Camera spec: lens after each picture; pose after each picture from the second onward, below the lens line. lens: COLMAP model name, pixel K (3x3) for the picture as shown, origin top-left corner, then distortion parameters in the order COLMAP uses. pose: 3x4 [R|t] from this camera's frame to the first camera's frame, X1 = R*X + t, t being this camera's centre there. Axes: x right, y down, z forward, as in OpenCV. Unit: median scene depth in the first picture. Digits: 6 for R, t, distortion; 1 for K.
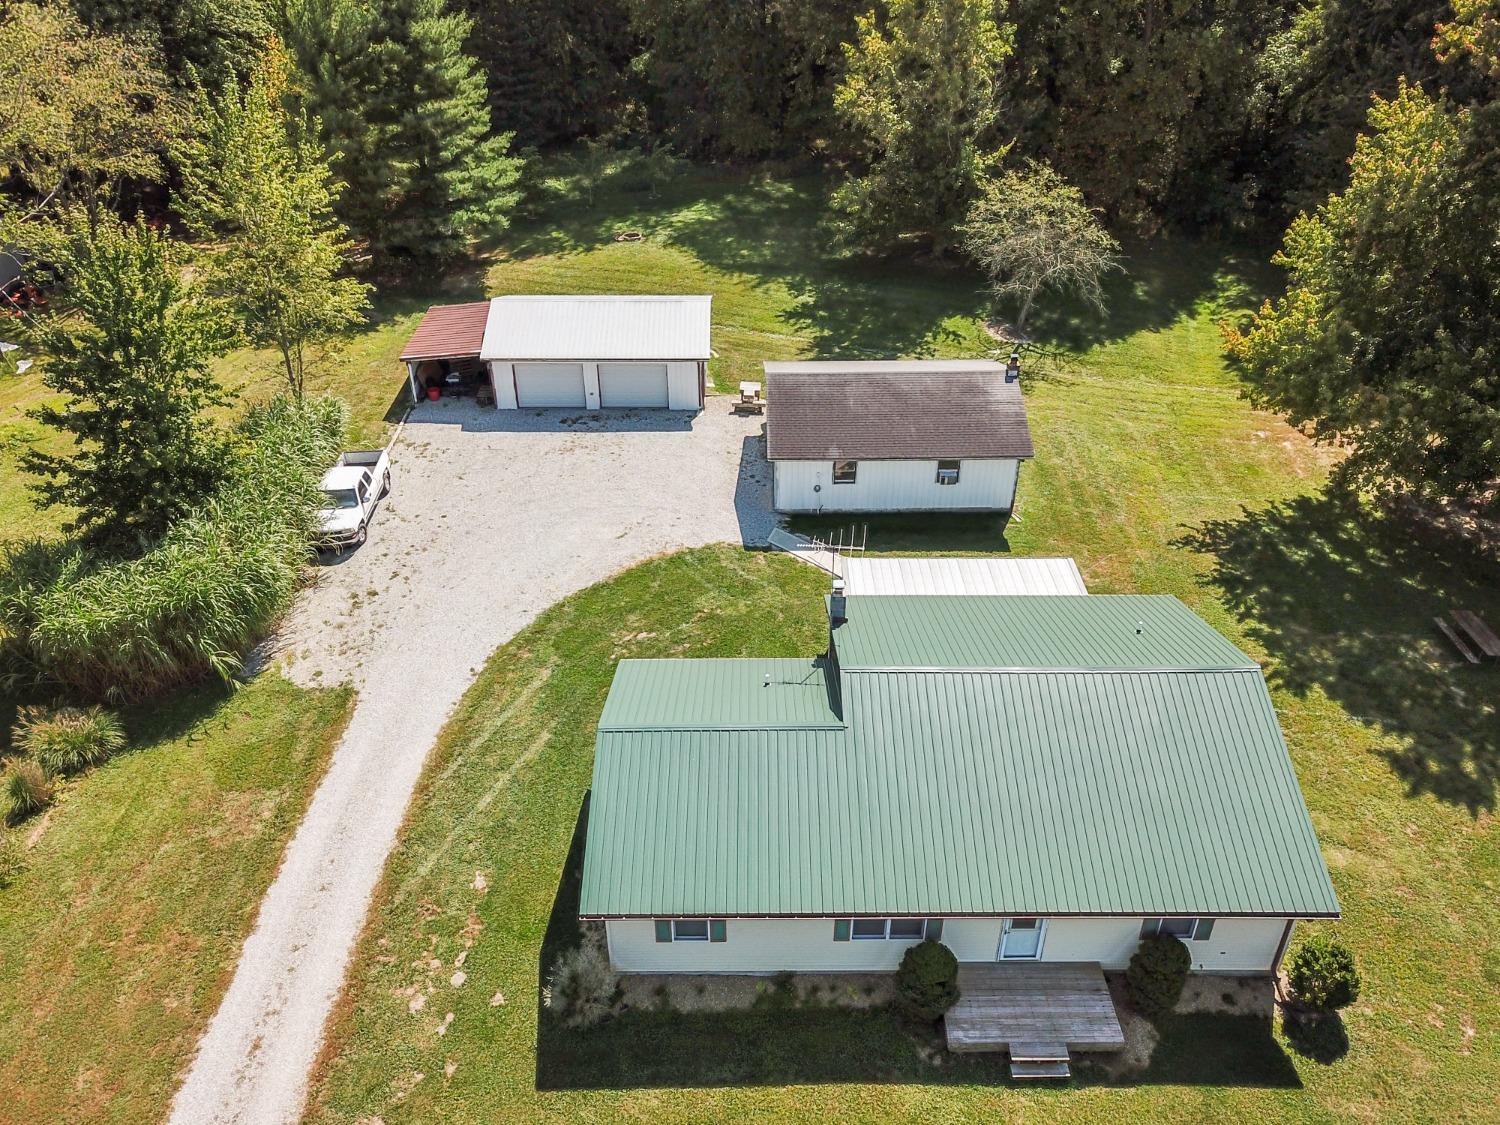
lens RADIAL K [[1147.7, 0, 751.6], [0, 1147.7, 576.6], [0, 0, 1]] dist [0.012173, 0.018187]
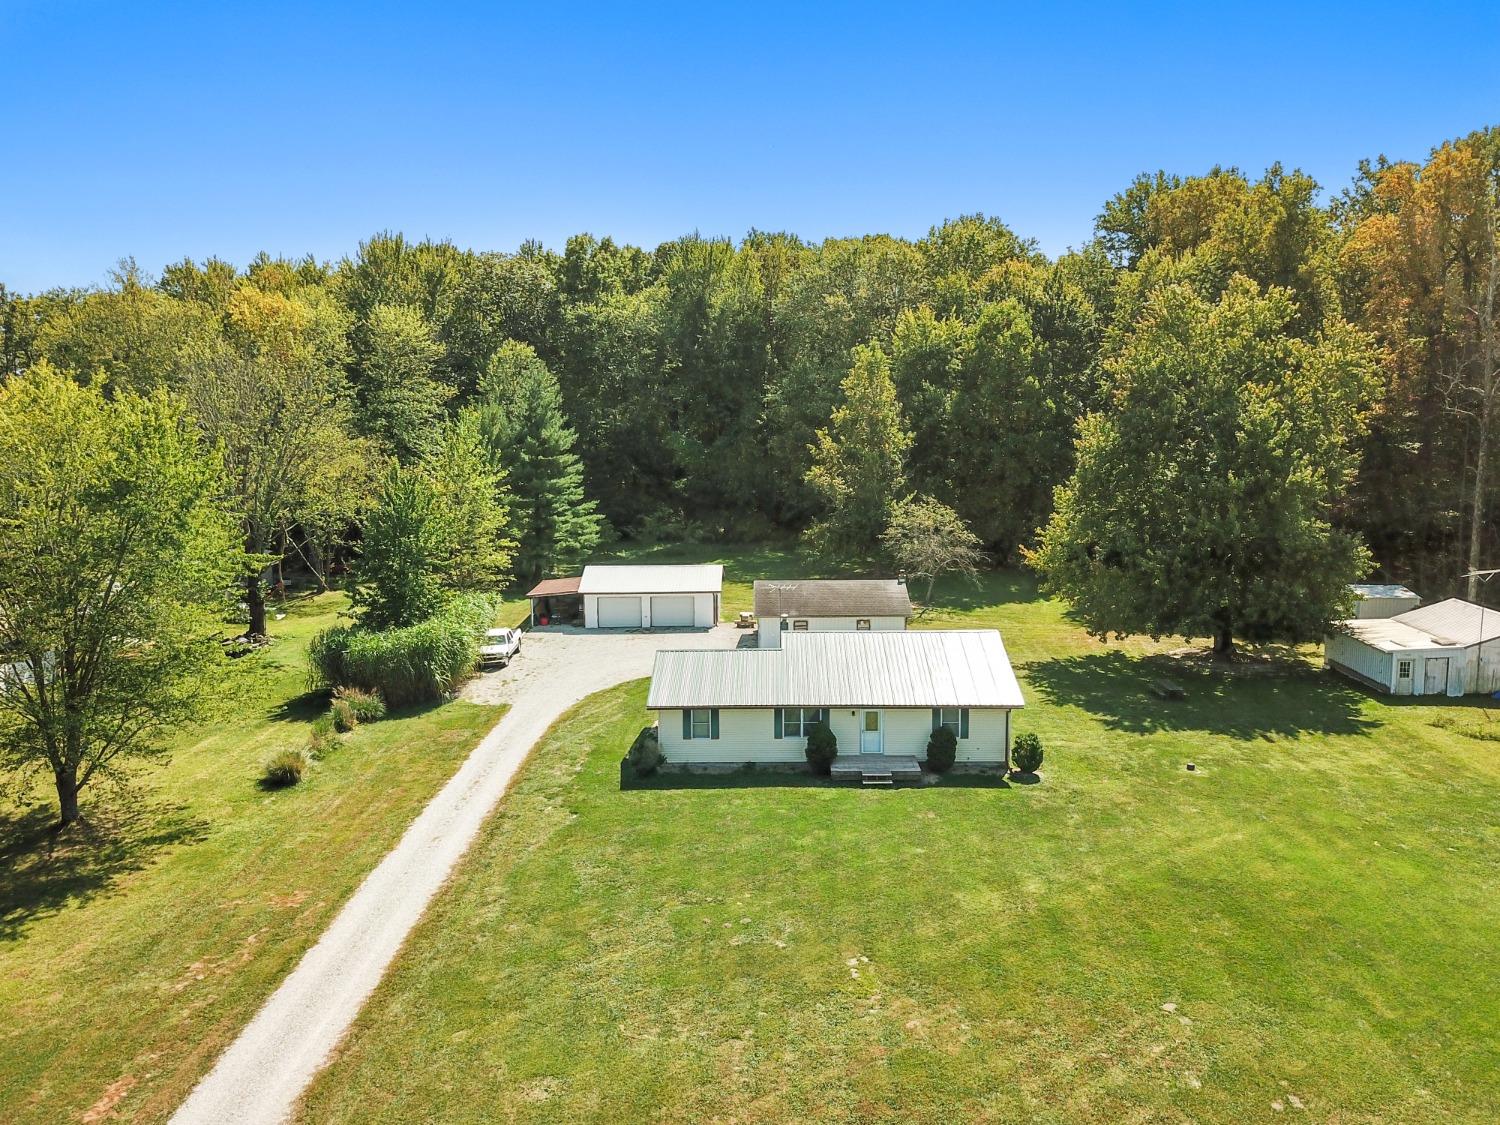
lens RADIAL K [[1147.7, 0, 763.1], [0, 1147.7, 561.6], [0, 0, 1]] dist [0.012173, 0.018187]
pose [[0.999918, -0.008150, -0.009909, 0.053615], [0.003064, 0.901647, -0.432462, 0.642331], [0.012459, 0.432396, 0.901598, -0.633855]]
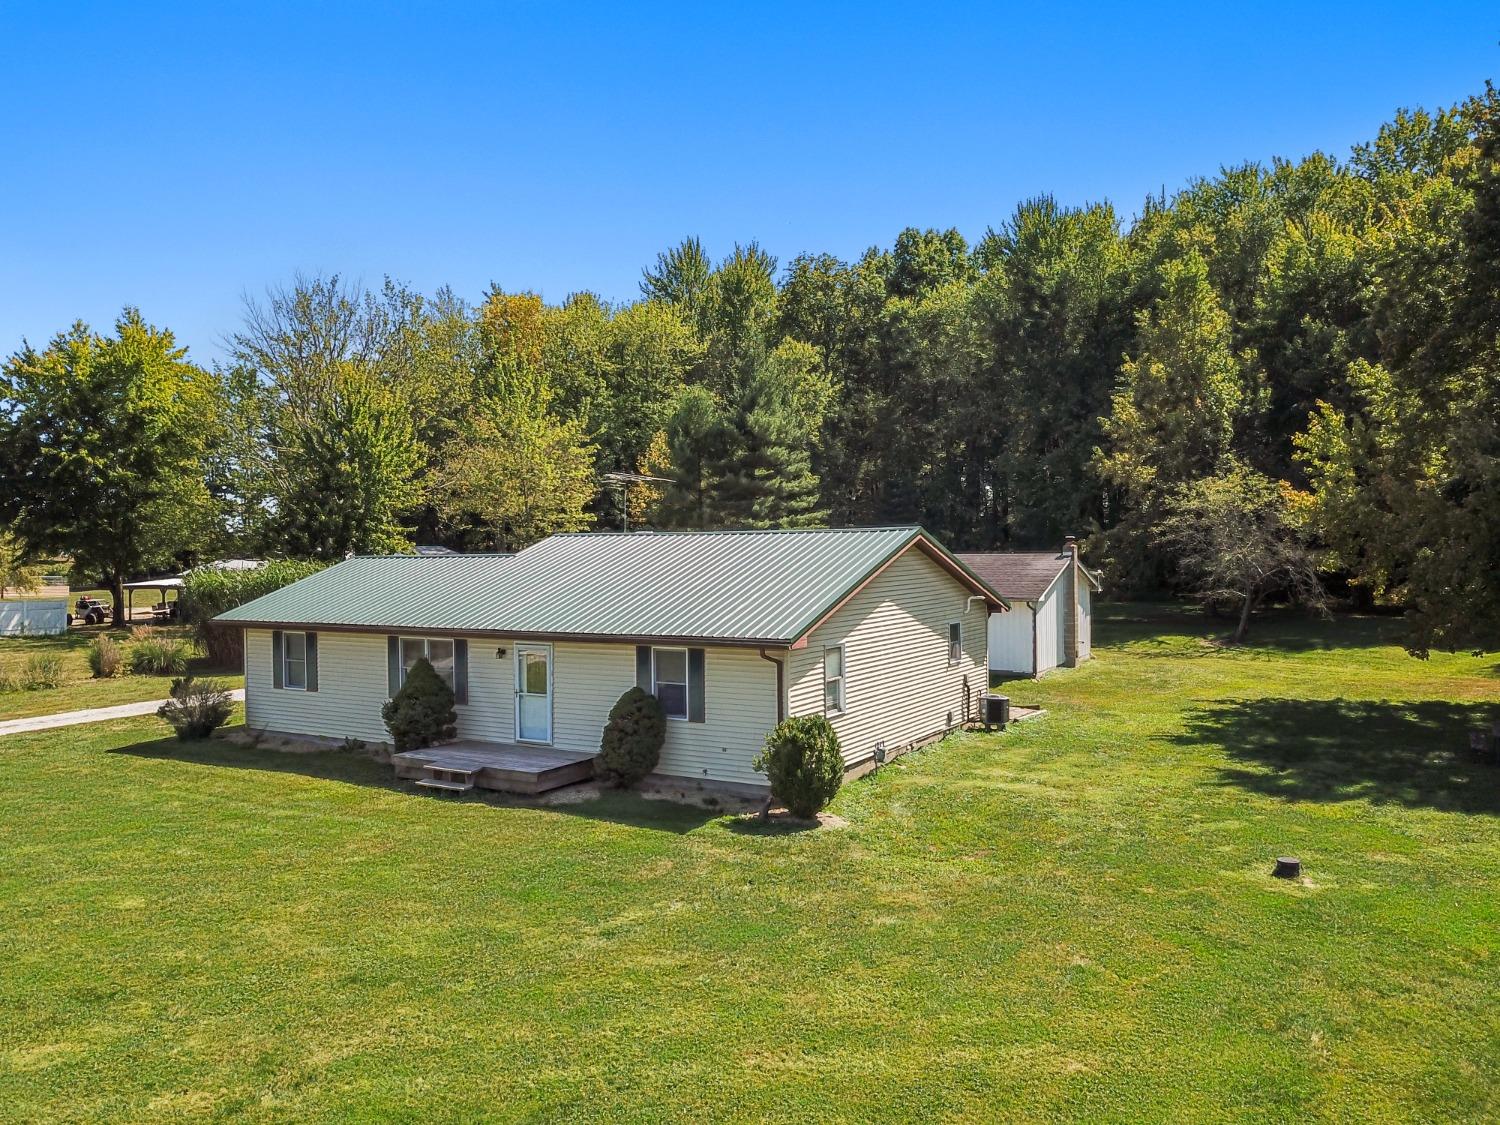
lens RADIAL K [[1147.7, 0, 752.9], [0, 1147.7, 561.1], [0, 0, 1]] dist [0.012173, 0.018187]
pose [[0.863776, 0.000163, -0.503876, 0.593109], [-0.275549, 0.837377, -0.472093, 0.429352], [0.421857, 0.546625, 0.723351, 0.273304]]
